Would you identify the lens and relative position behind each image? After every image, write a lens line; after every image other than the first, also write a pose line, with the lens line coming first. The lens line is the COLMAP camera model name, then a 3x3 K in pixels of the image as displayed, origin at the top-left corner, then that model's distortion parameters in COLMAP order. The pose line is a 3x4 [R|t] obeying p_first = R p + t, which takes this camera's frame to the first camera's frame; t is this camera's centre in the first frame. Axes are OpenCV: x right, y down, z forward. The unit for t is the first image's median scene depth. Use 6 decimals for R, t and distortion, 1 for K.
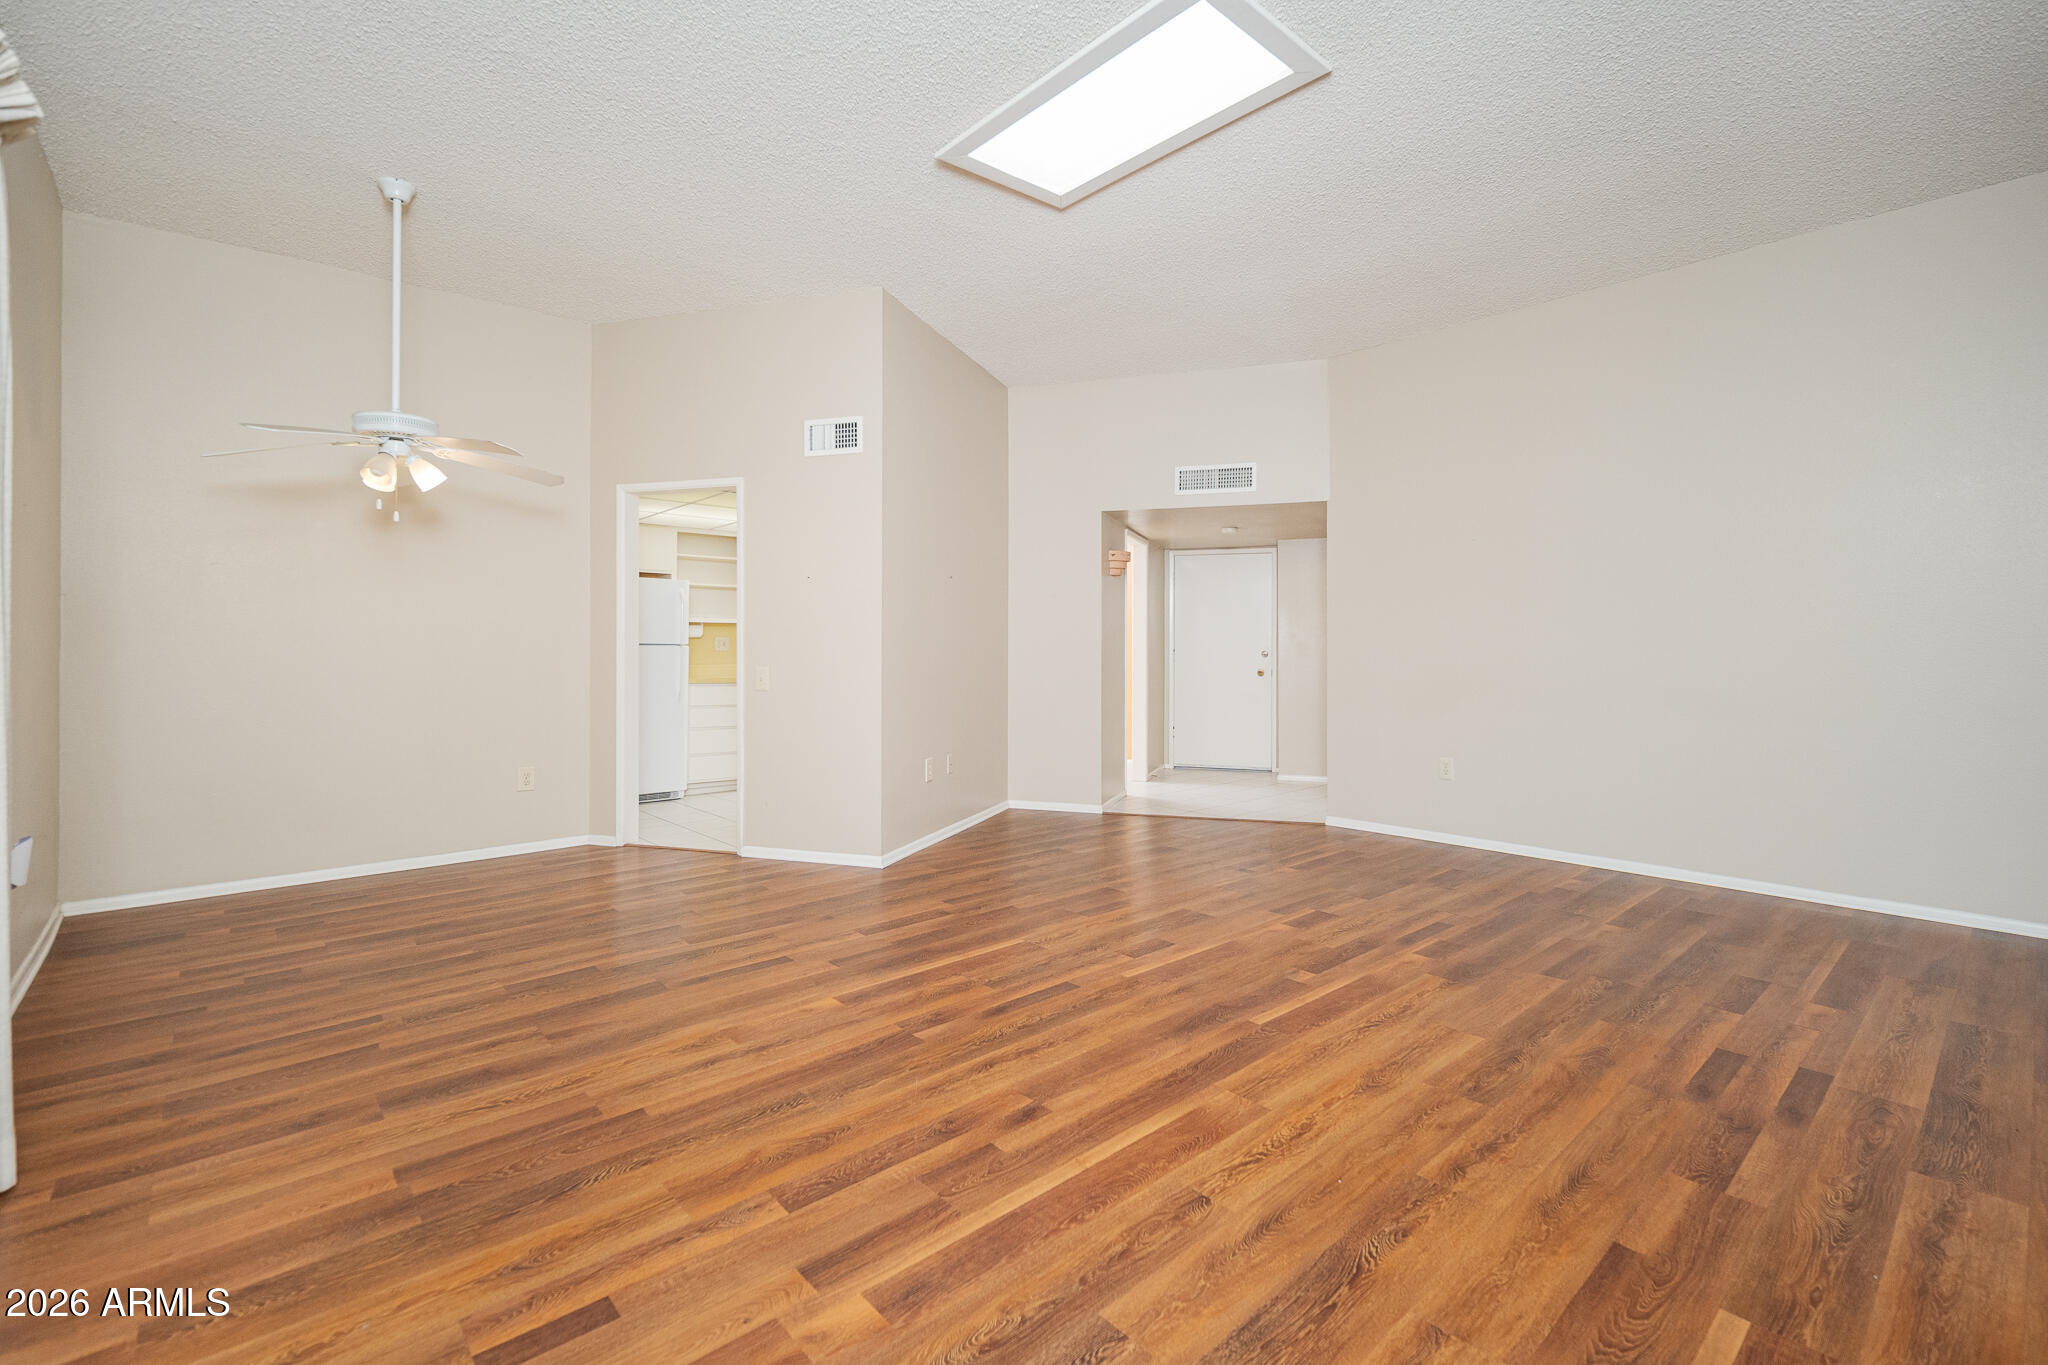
lens RADIAL K [[904.0, 0, 1065.3], [0, 904.0, 643.3], [0, 0, 1]] dist [0.003697, -0.001728]
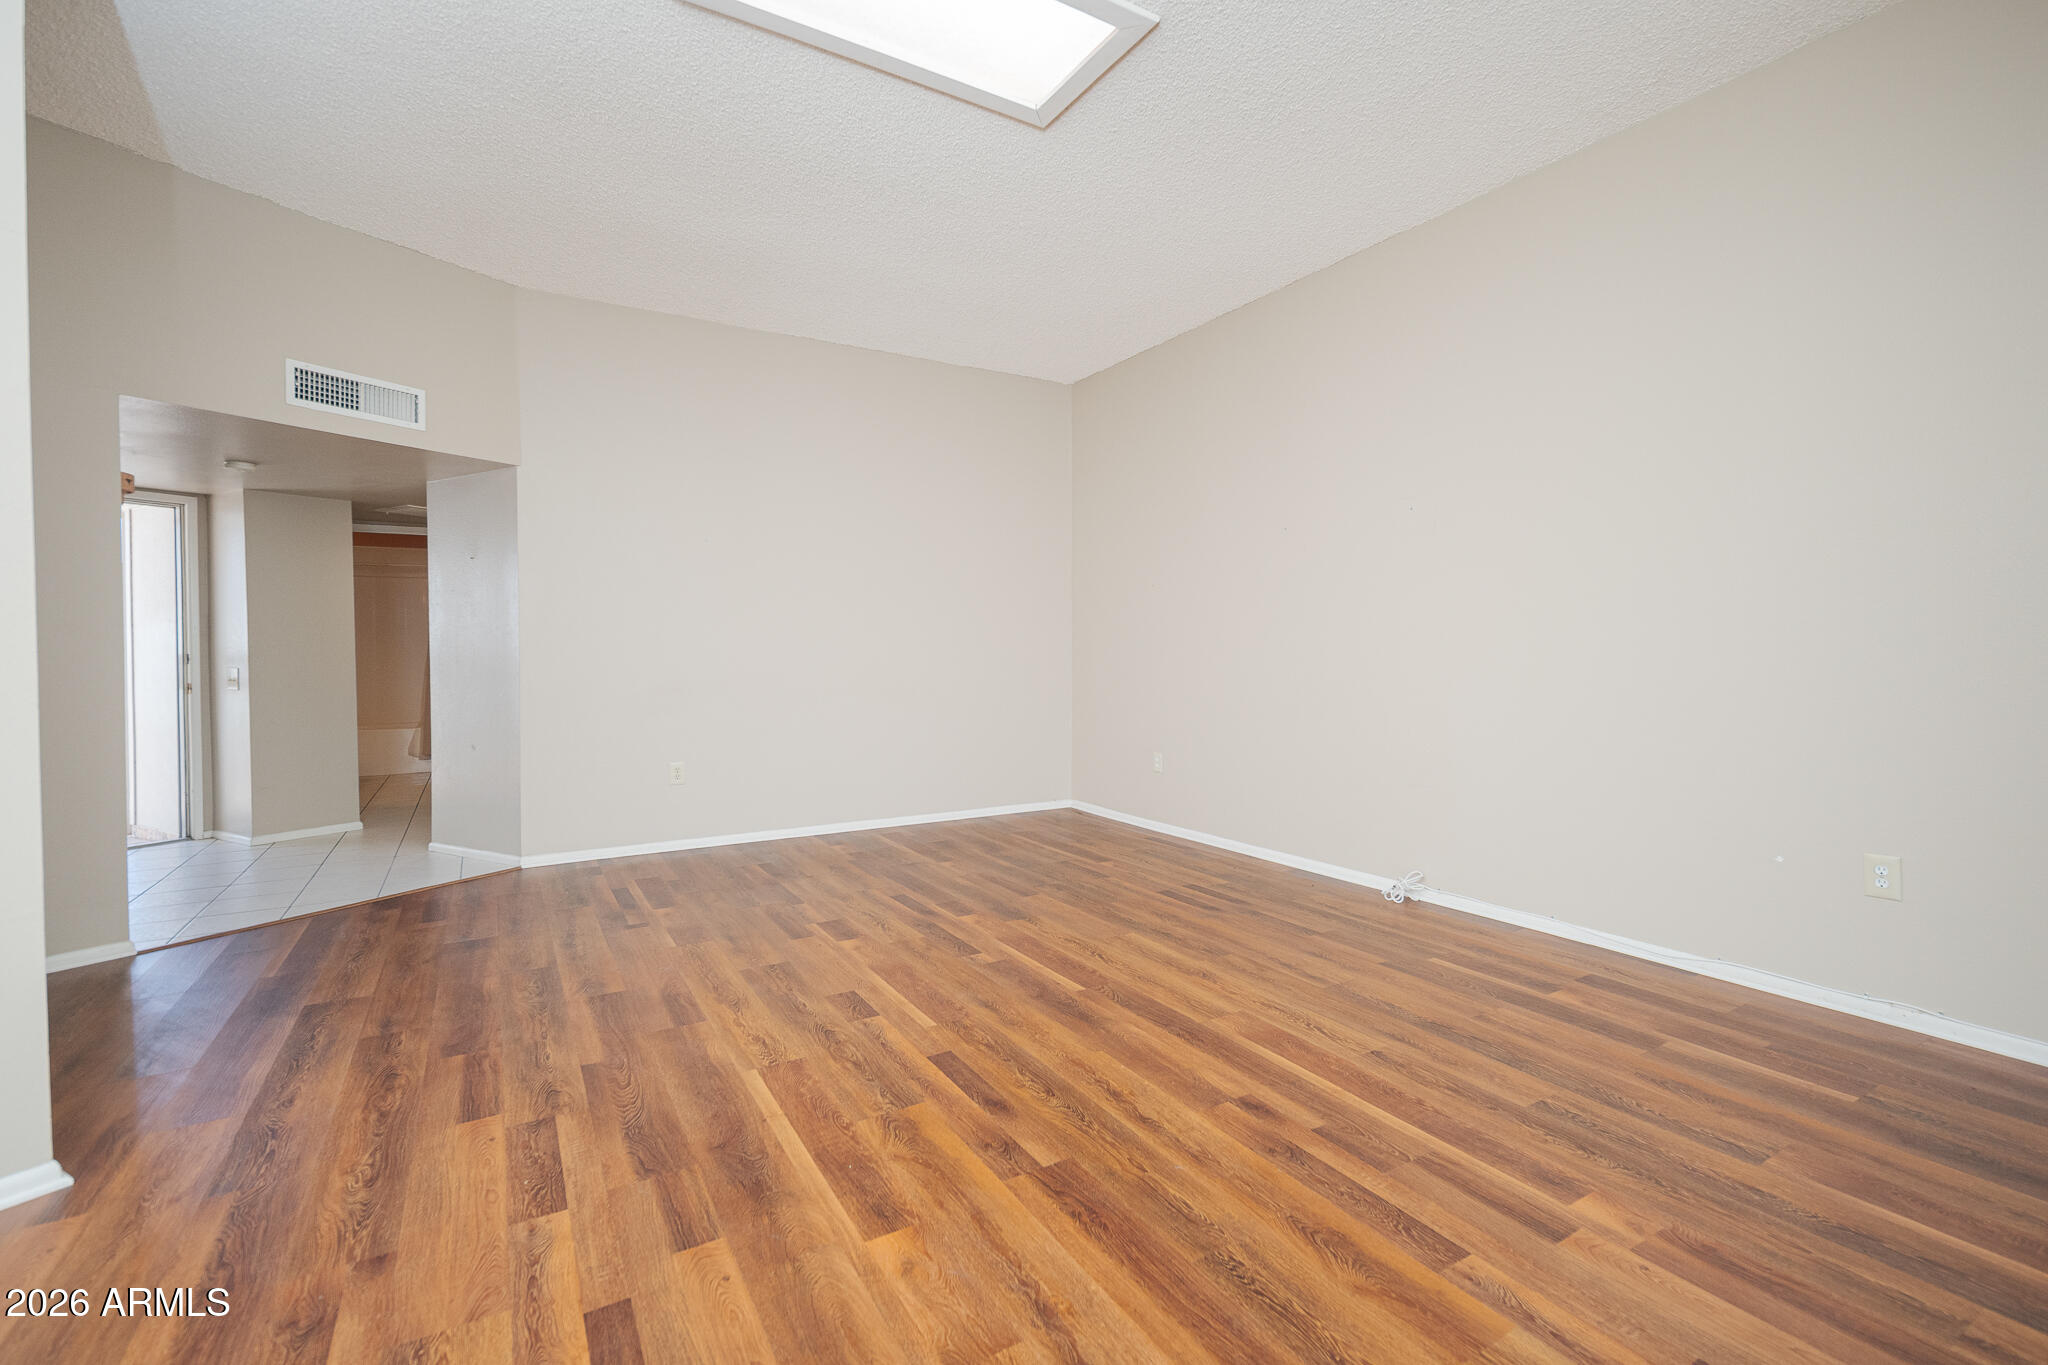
lens RADIAL K [[904.0, 0, 1013.3], [0, 904.0, 691.0], [0, 0, 1]] dist [0.003697, -0.001728]
pose [[0.215968, -0.045665, 0.975332, -0.942710], [-0.001478, 0.998889, 0.047095, 0.004951], [-0.976399, -0.011613, 0.215661, 0.925058]]
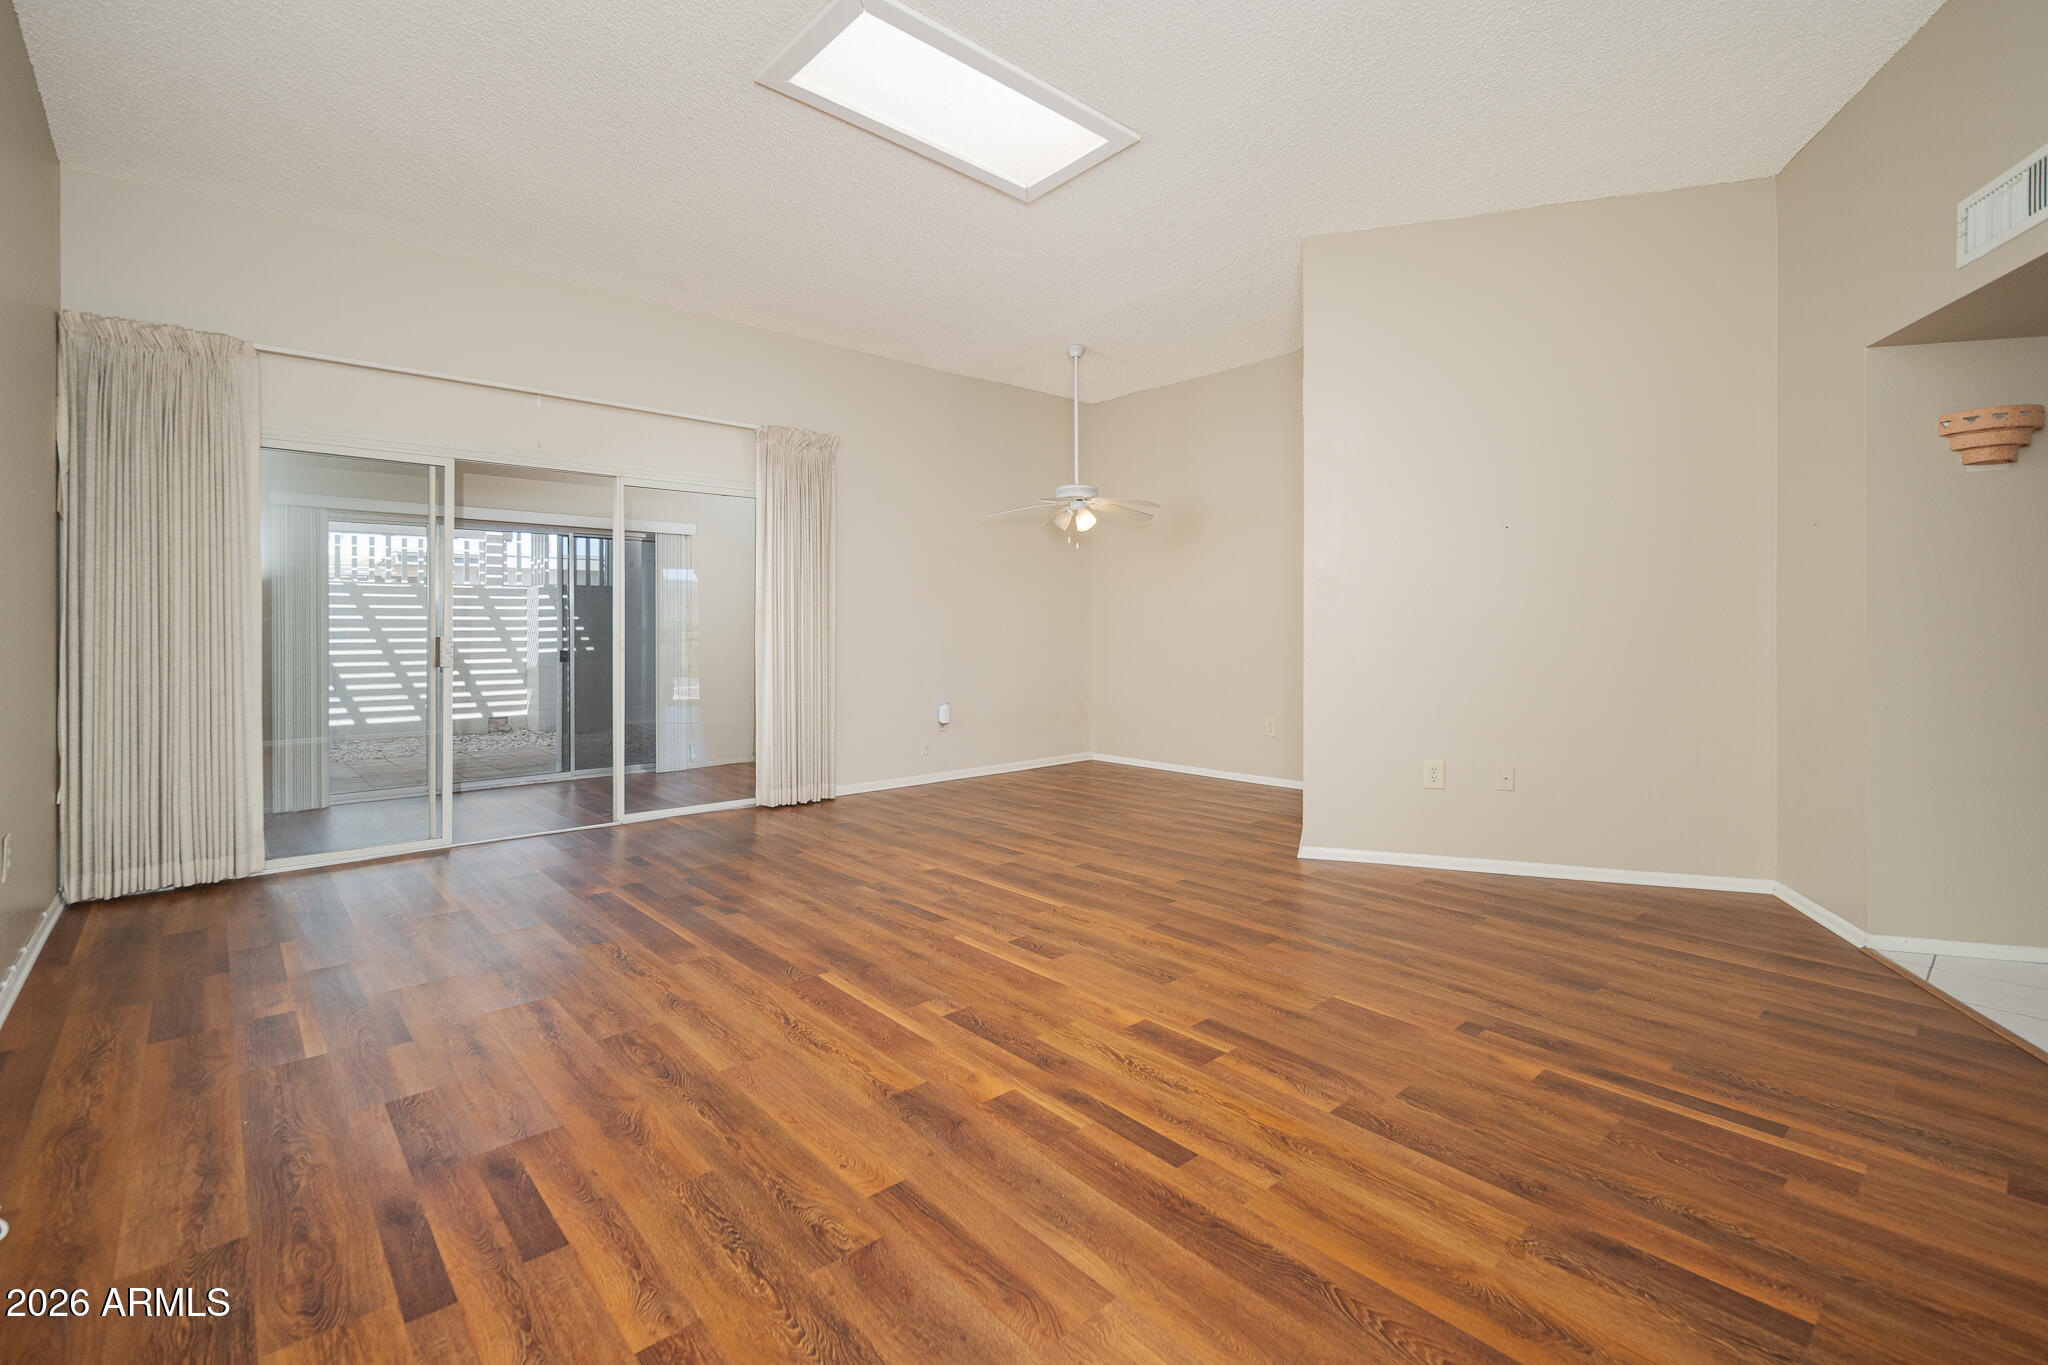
lens RADIAL K [[904.0, 0, 1026.2], [0, 904.0, 614.7], [0, 0, 1]] dist [0.003697, -0.001728]
pose [[-0.009670, -0.012390, -0.999876, 1.399889], [0.006095, 0.999904, -0.012450, 0.009430], [0.999935, -0.006214, -0.009593, 1.367092]]
